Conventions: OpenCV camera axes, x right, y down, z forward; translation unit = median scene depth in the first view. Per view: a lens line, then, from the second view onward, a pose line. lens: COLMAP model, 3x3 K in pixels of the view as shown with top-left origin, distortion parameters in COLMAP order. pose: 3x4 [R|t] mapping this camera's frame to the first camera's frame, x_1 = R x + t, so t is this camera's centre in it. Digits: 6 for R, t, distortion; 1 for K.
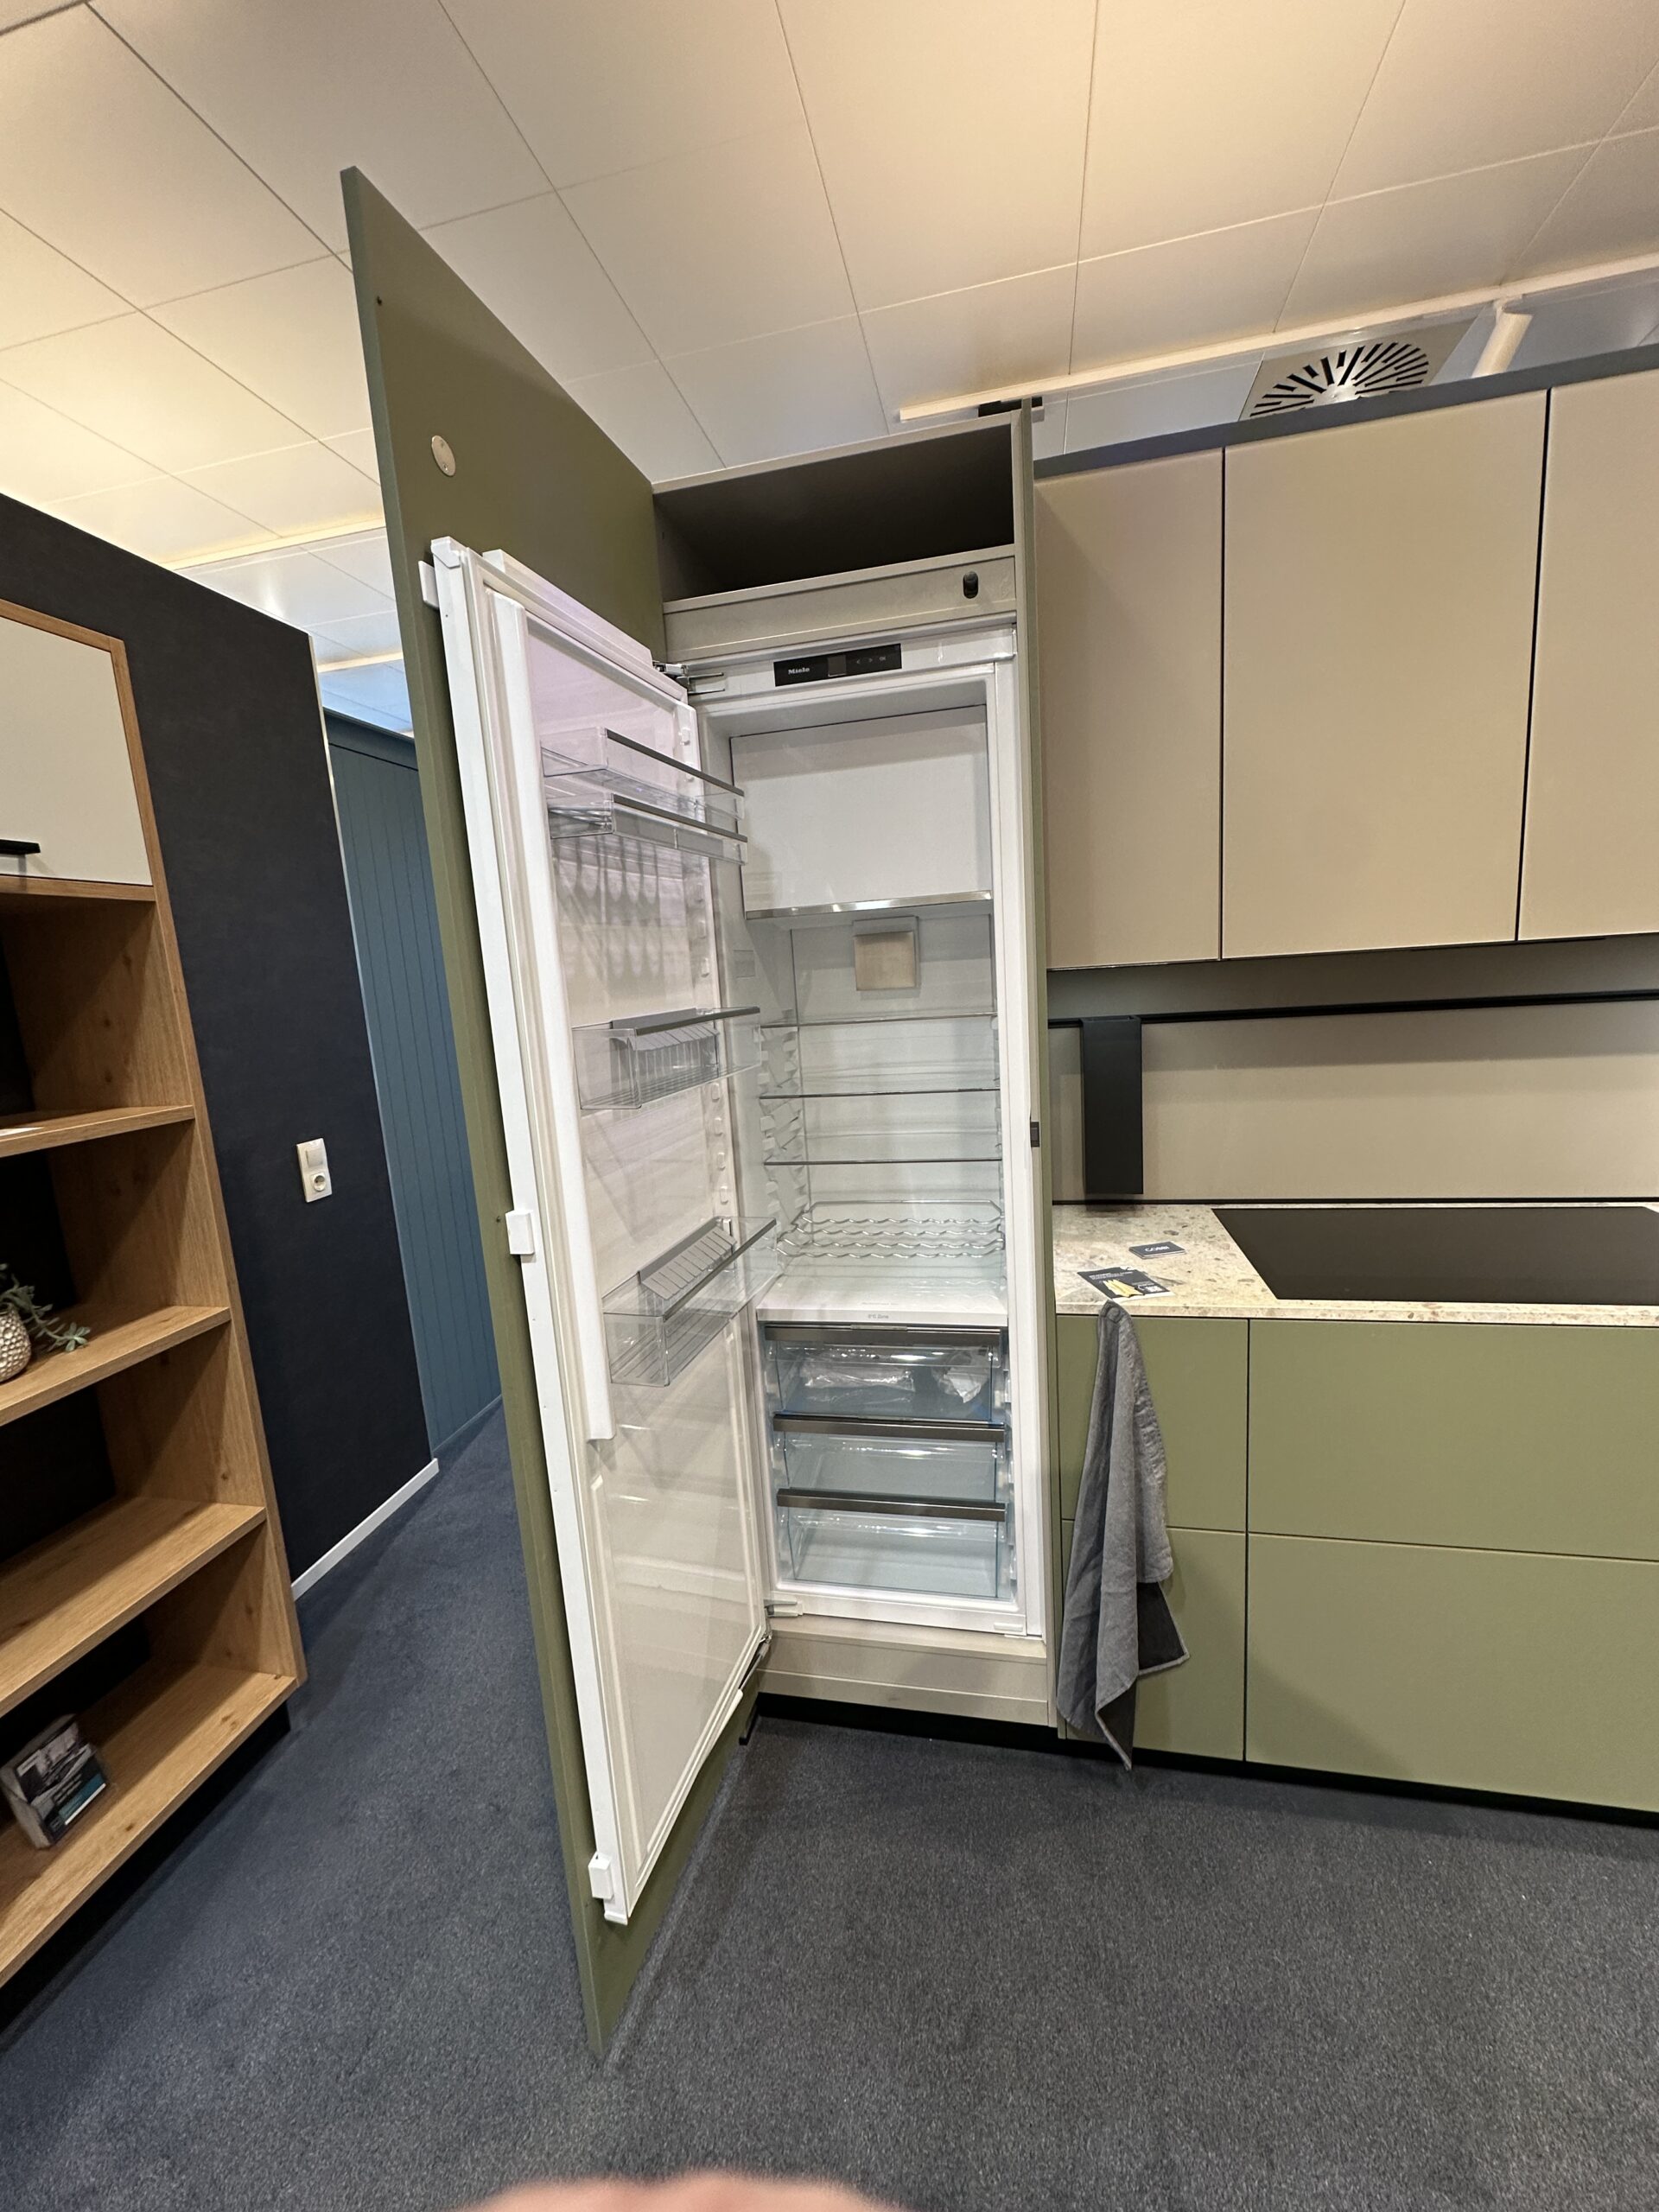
lens RADIAL K [[879.9, 0, 829.5], [0, 879.9, 1106.0], [0, 0, 1]] dist [0.001242, -0.000238]
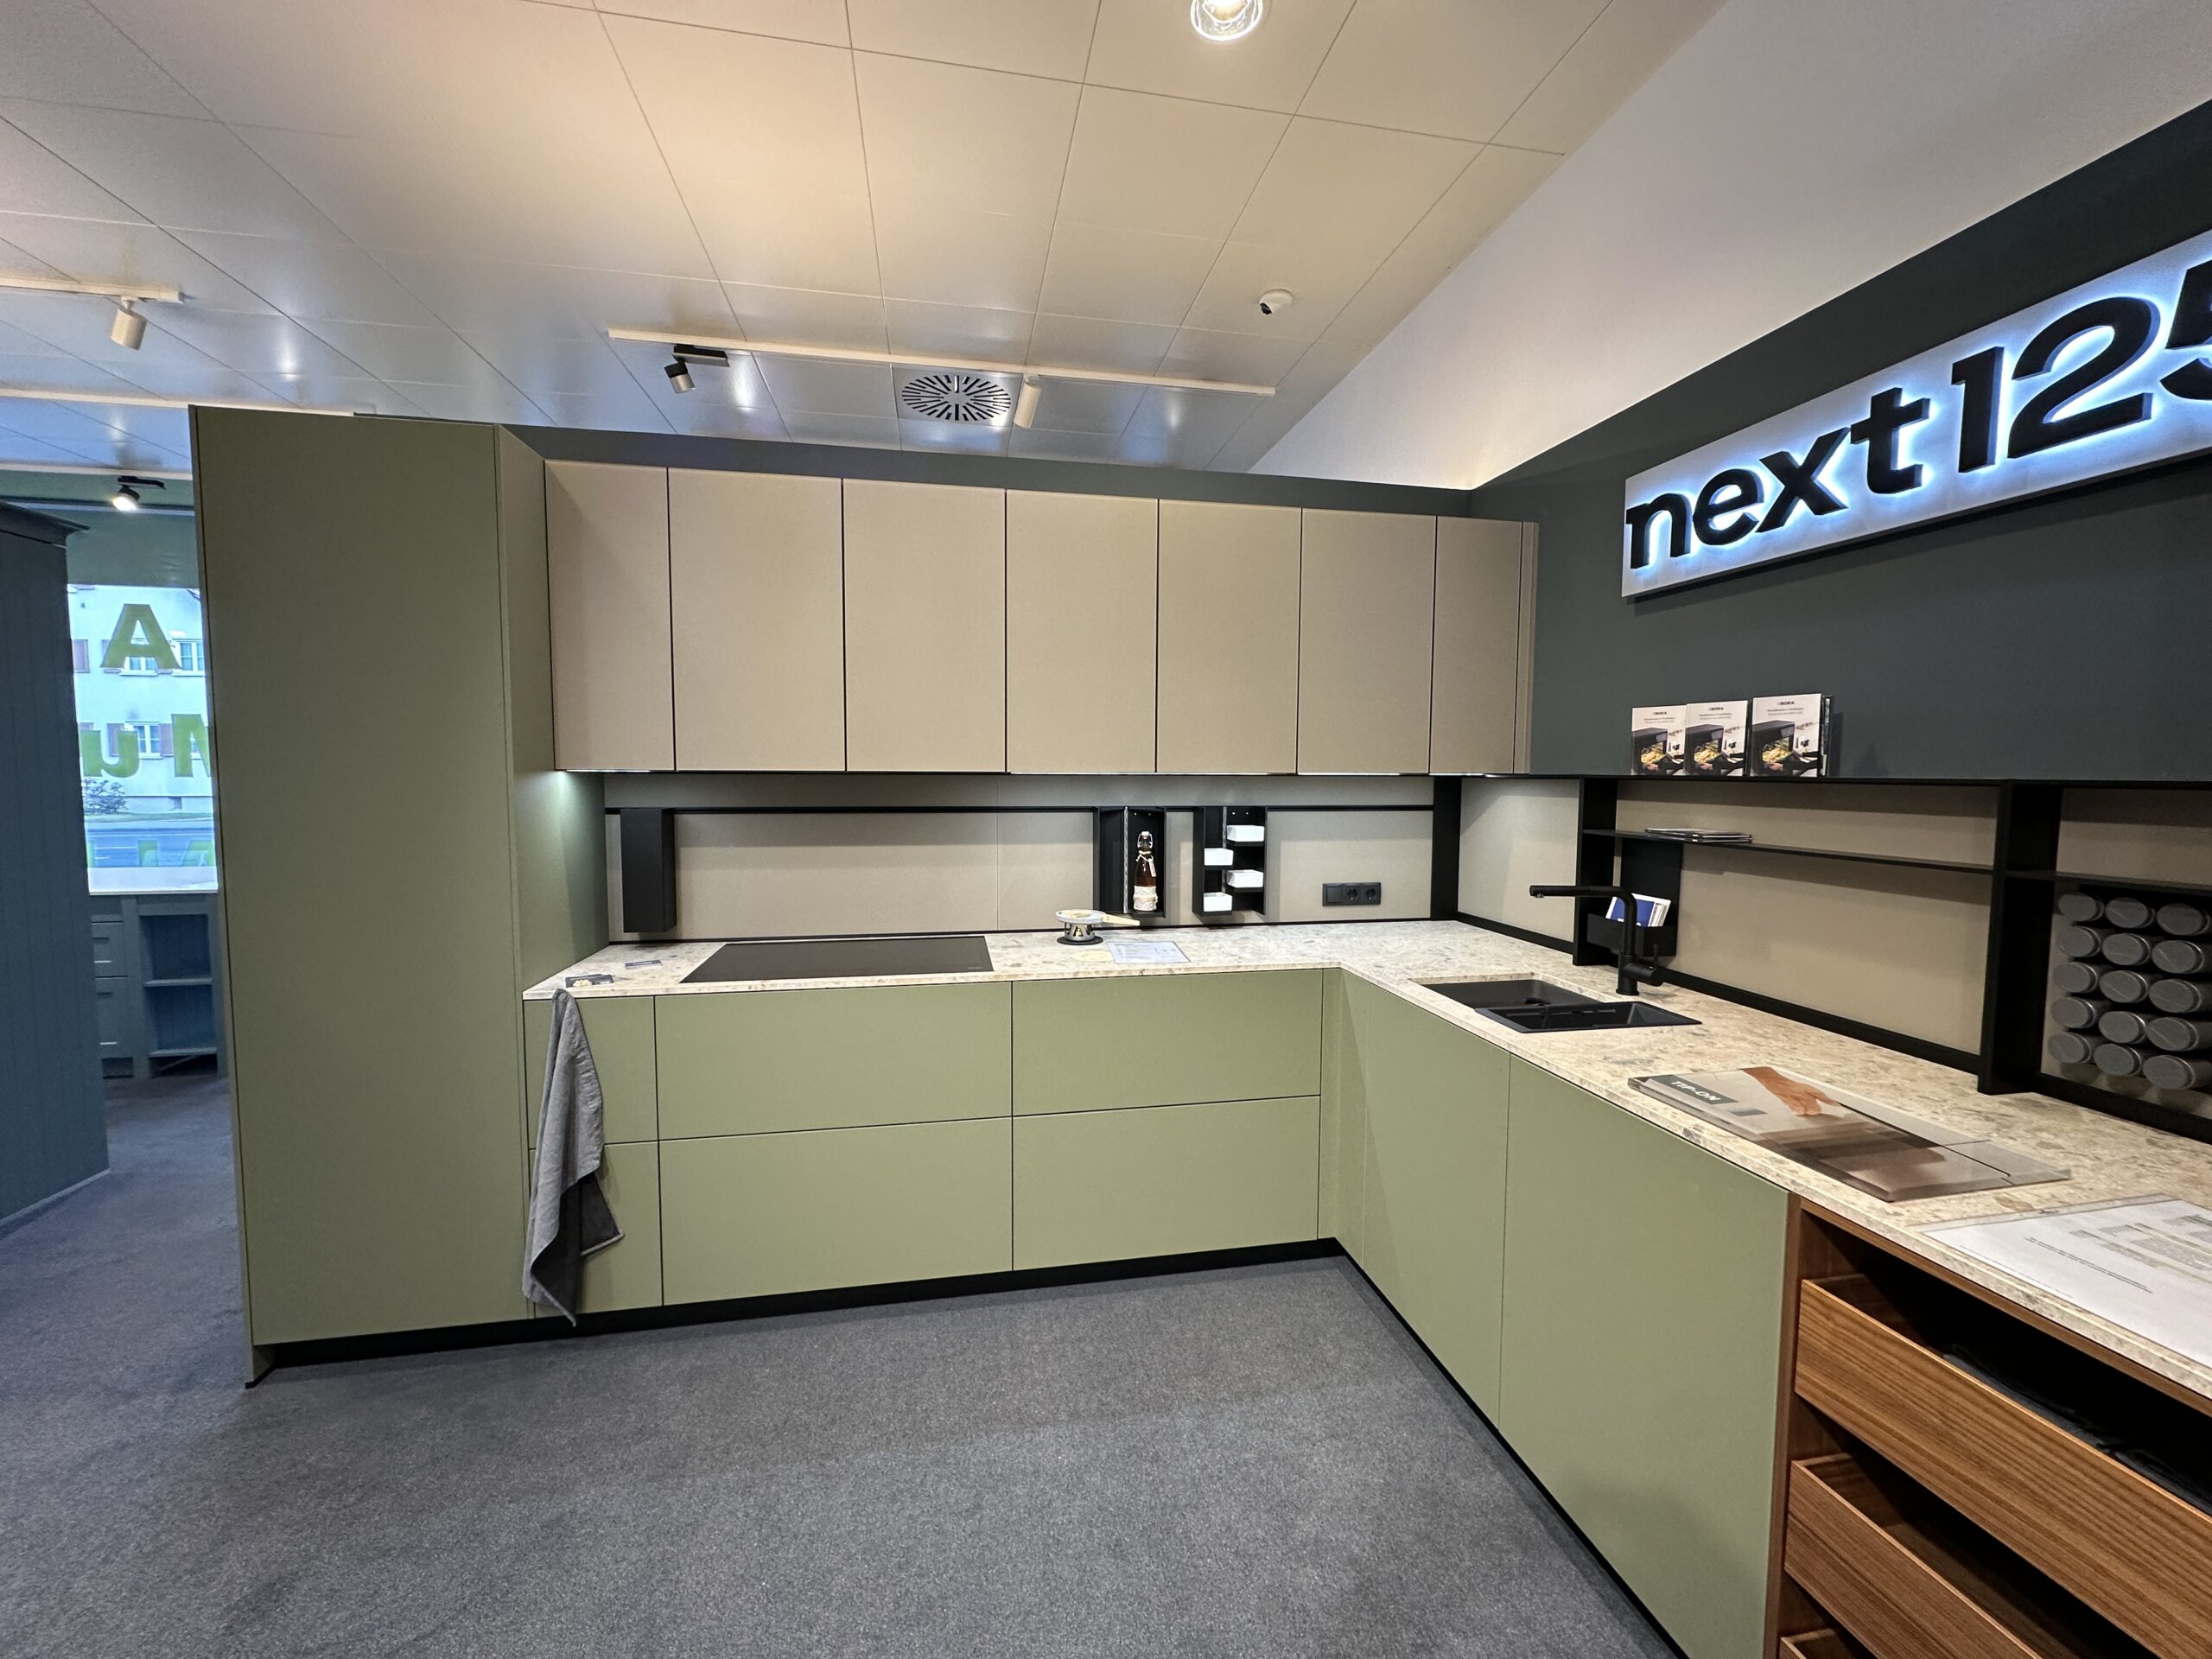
lens RADIAL K [[879.9, 0, 1102.7], [0, 879.9, 825.8], [0, 0, 1]] dist [0.001242, -0.000238]
pose [[0.924318, 0.041951, 0.379310, 0.536661], [-0.000309, 0.994022, -0.109184, 0.097940], [-0.381623, 0.100803, 0.918805, -0.693373]]
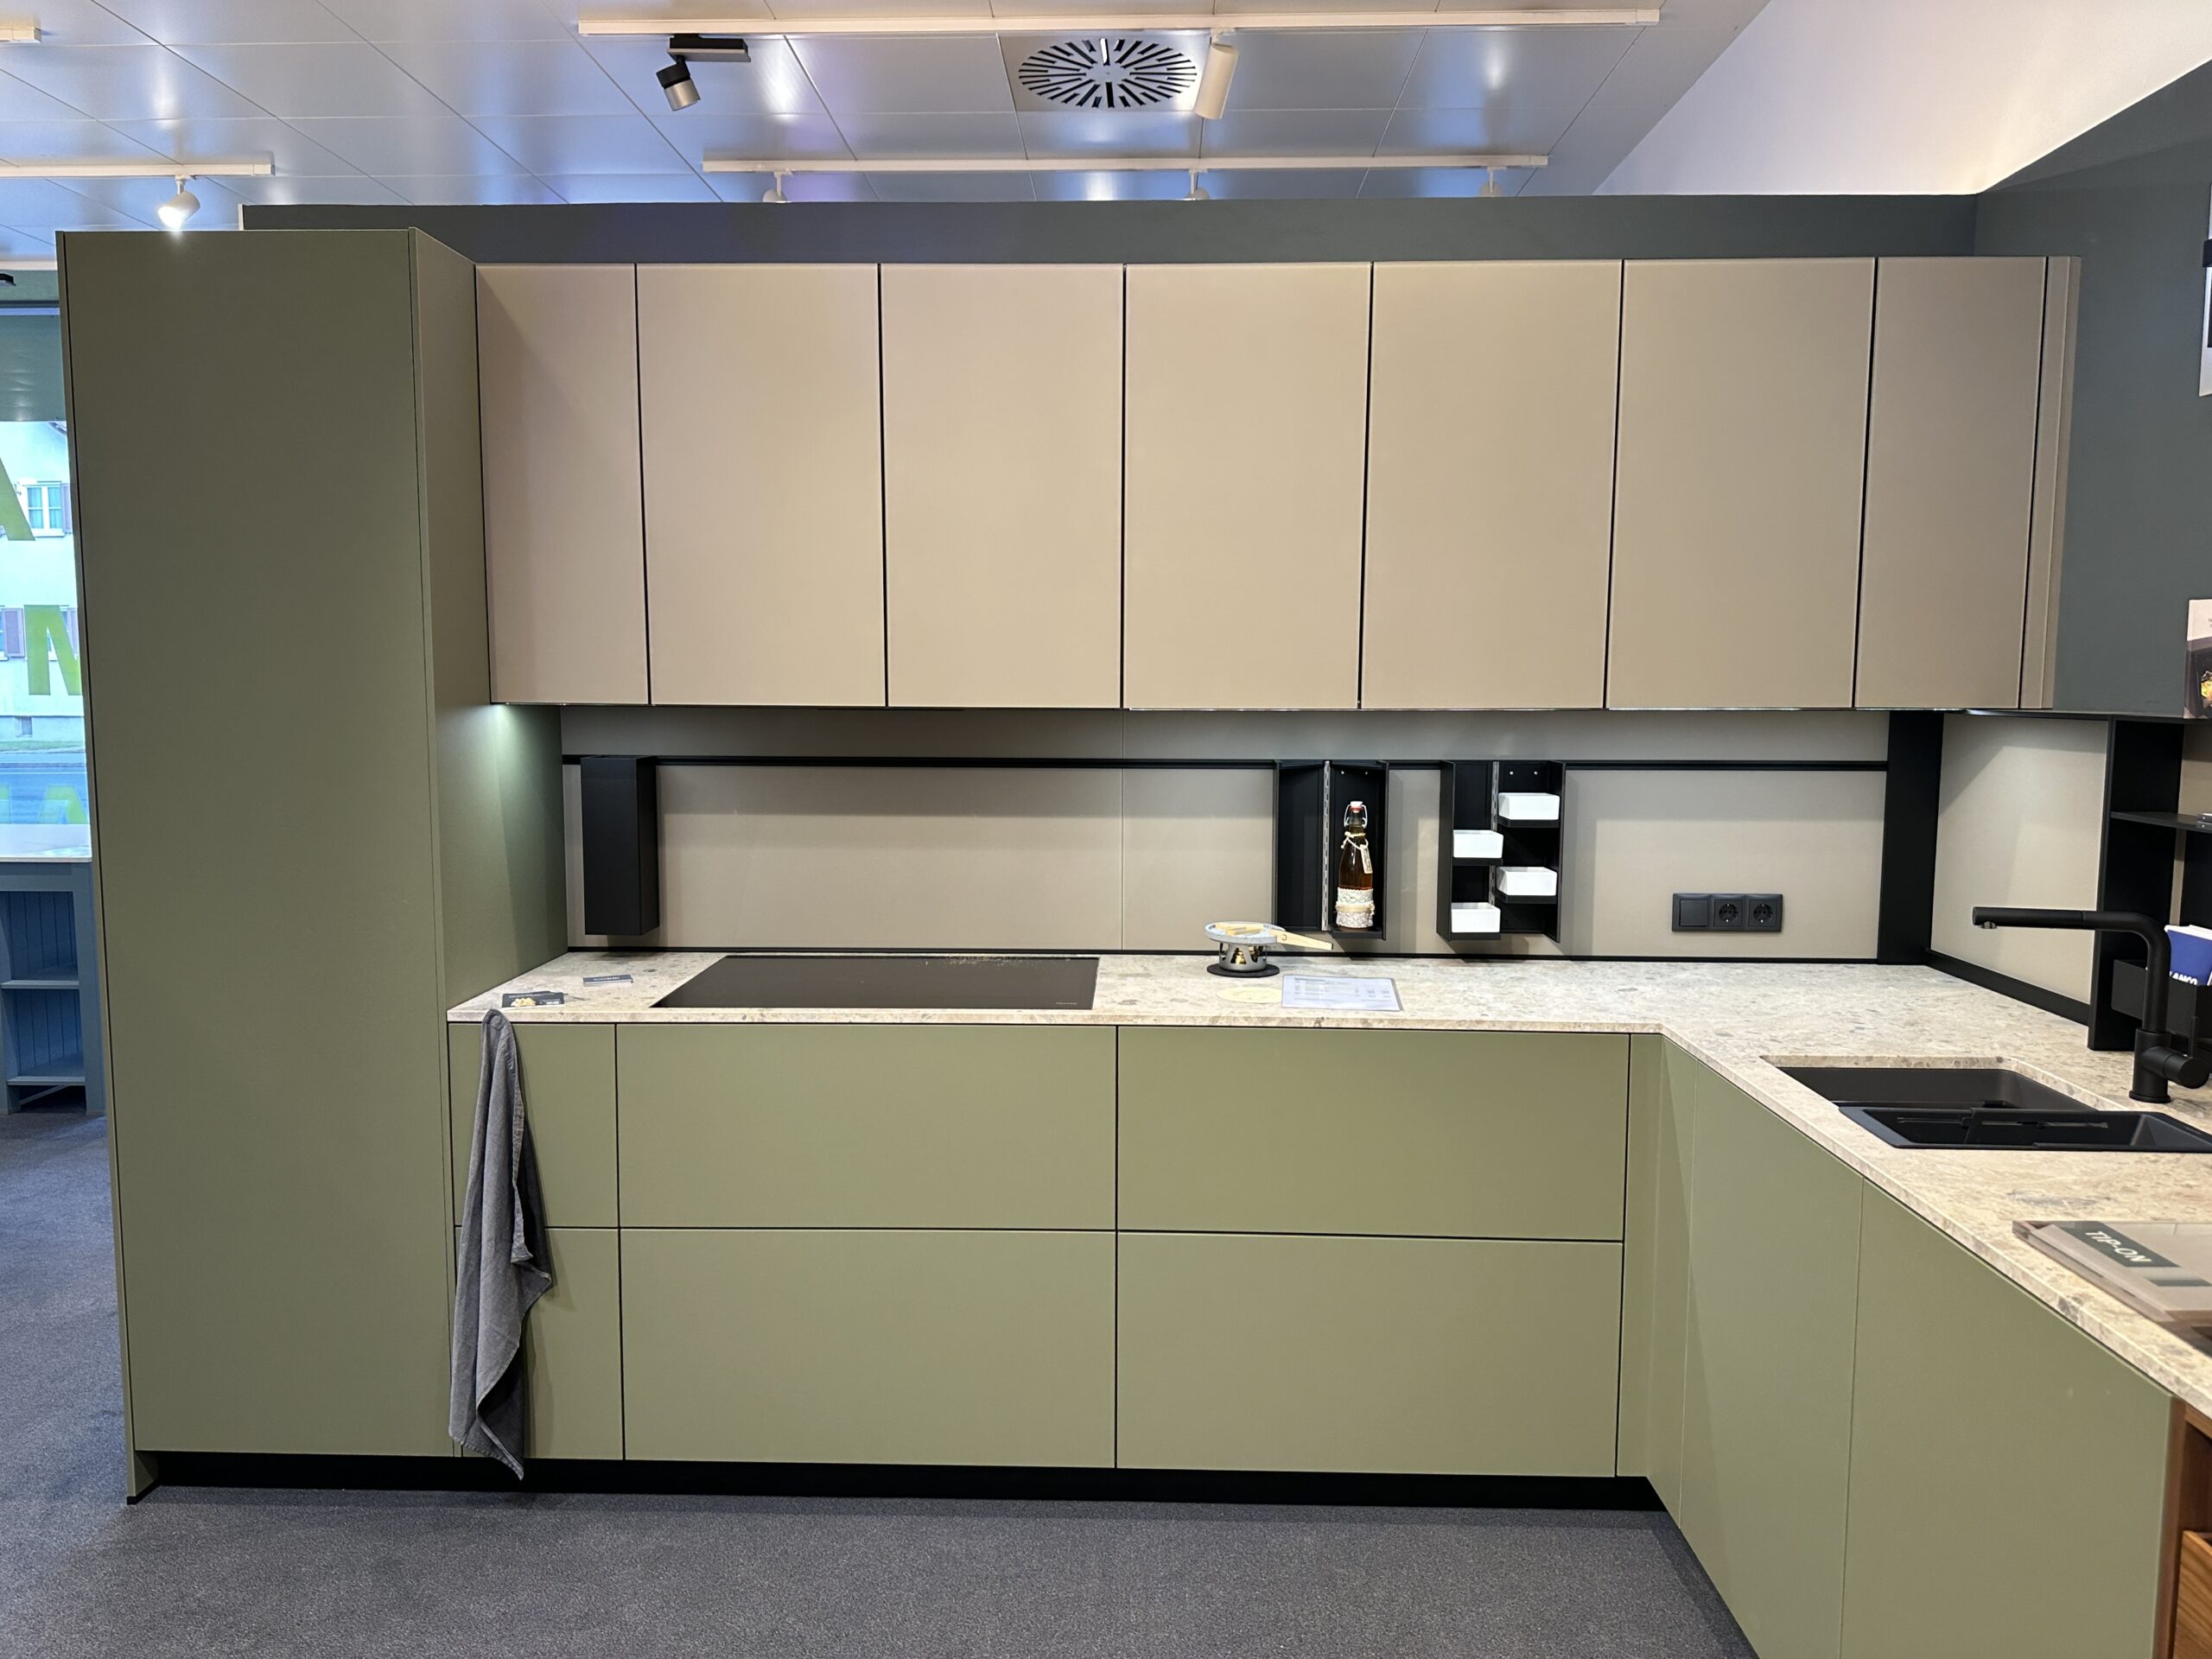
lens RADIAL K [[1563.9, 0, 1086.0], [0, 1563.9, 823.7], [0, 0, 1]] dist [0.053791, -0.046261]
pose [[0.984436, 0.048800, 0.168833, 0.629328], [-0.036709, 0.996582, -0.074011, 0.101439], [-0.171868, 0.066661, 0.982862, -0.954930]]
